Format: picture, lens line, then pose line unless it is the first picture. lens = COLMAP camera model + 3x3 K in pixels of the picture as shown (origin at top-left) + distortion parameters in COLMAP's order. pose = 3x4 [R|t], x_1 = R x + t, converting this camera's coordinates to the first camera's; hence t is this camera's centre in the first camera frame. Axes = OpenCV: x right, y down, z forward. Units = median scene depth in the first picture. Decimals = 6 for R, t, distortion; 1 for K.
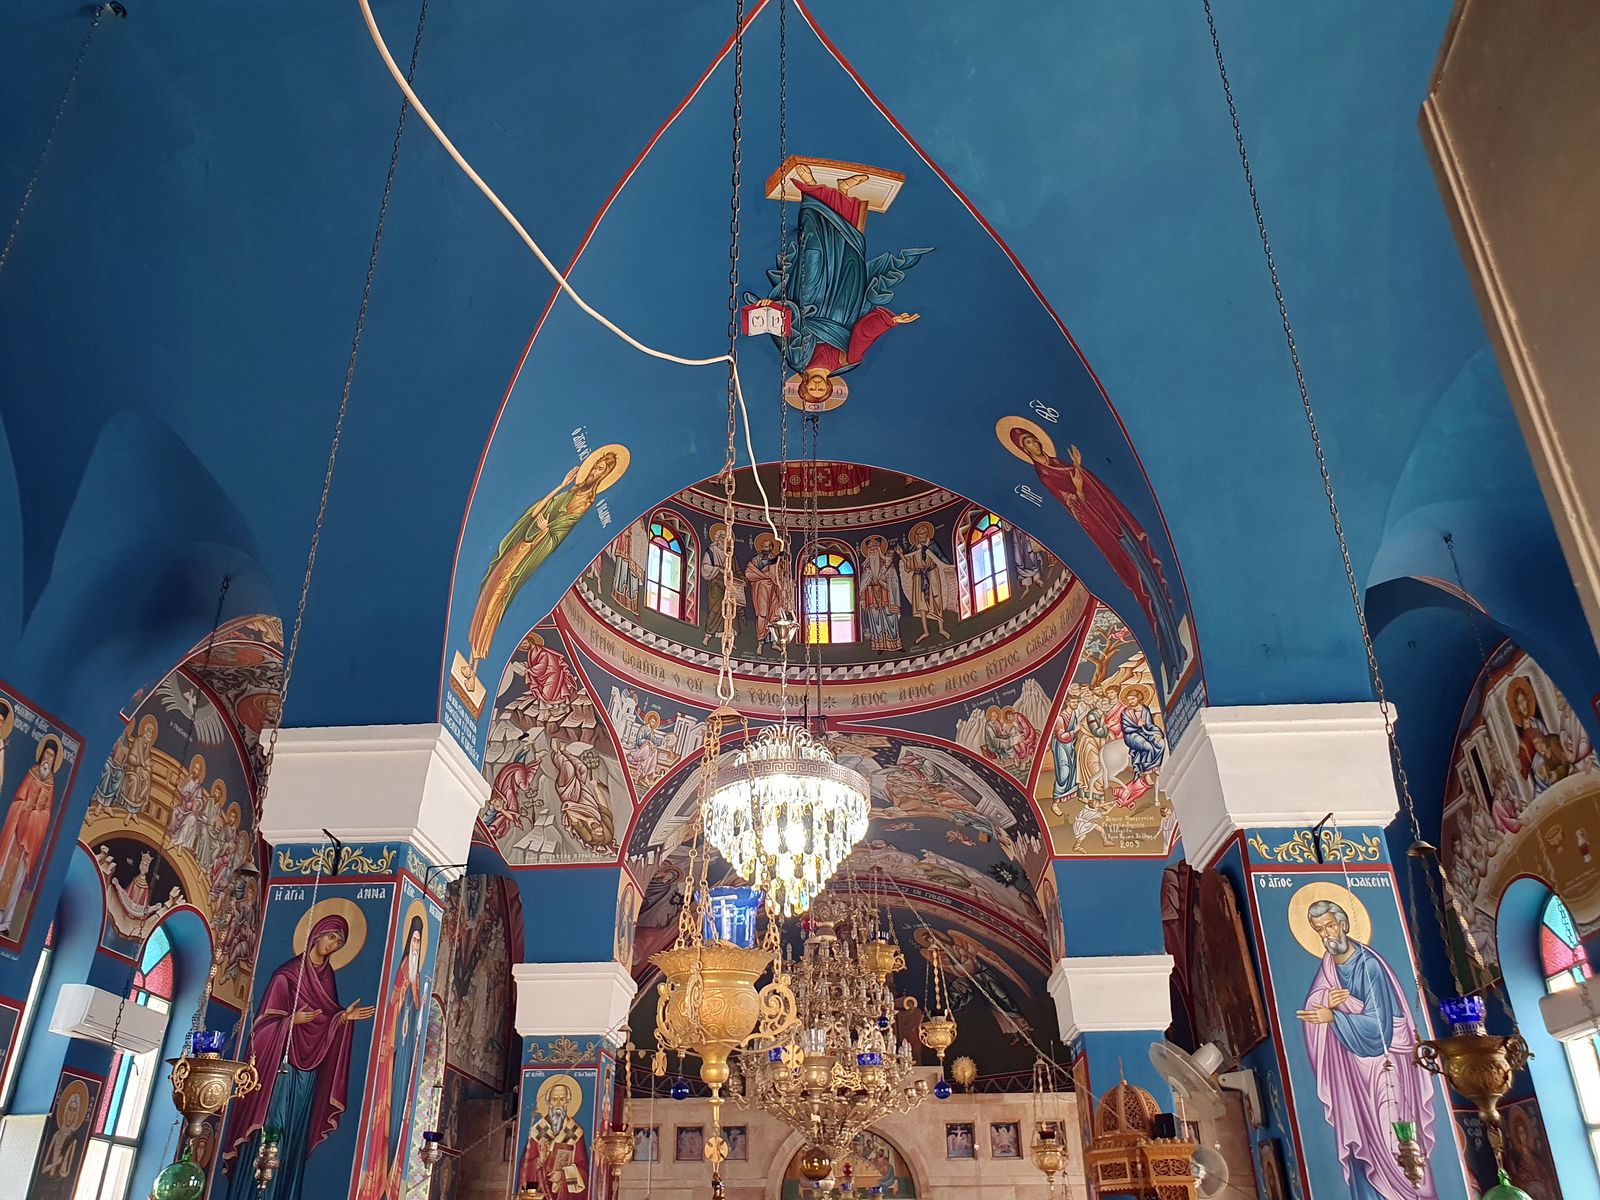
lens RADIAL K [[1251.2, 0, 779.2], [0, 1251.2, 607.0], [0, 0, 1]] dist [0.005769, 0.010595]
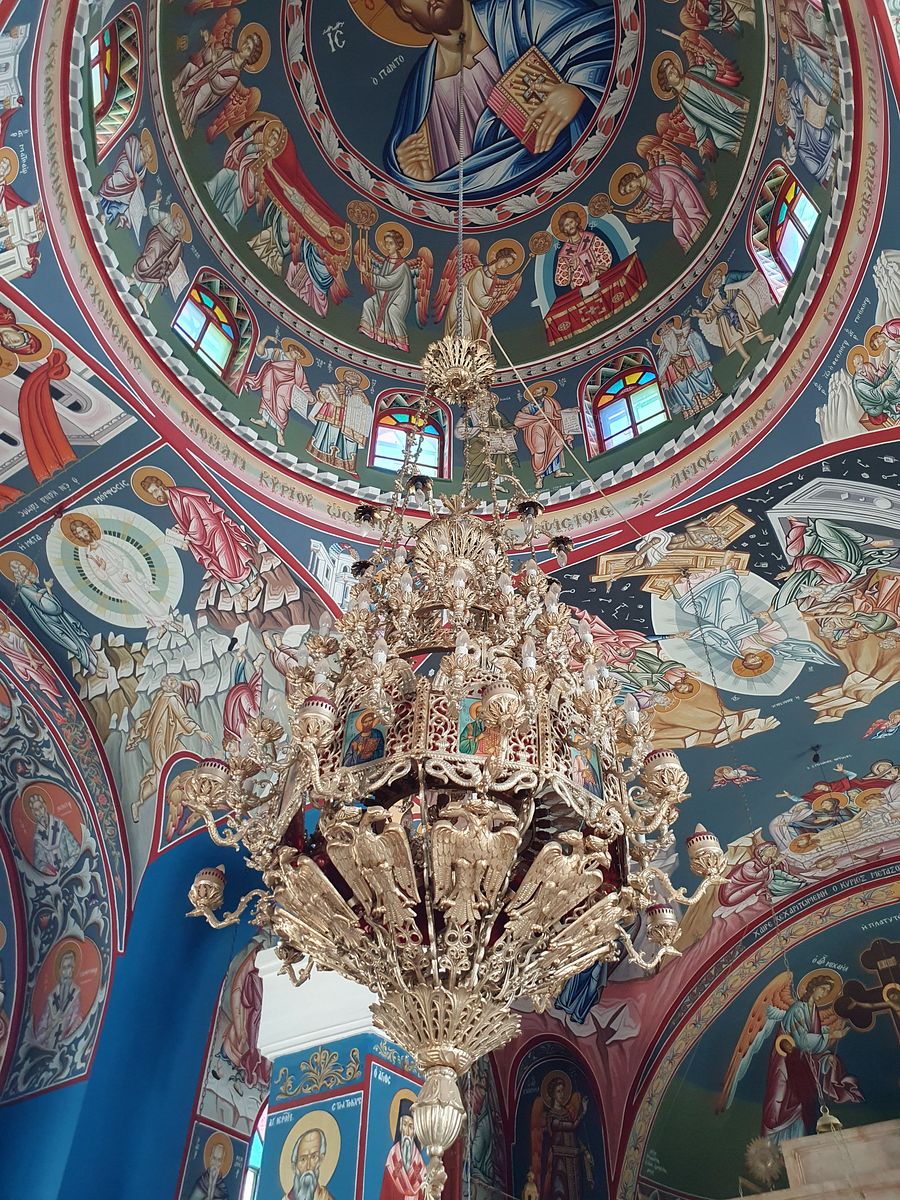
lens RADIAL K [[938.4, 0, 452.8], [0, 938.4, 578.2], [0, 0, 1]] dist [0.005769, 0.010595]
pose [[0.863257, -0.364315, -0.349374, 0.128449], [0.232739, 0.901467, -0.364951, 0.310930], [0.447907, 0.233733, 0.862988, 0.560785]]
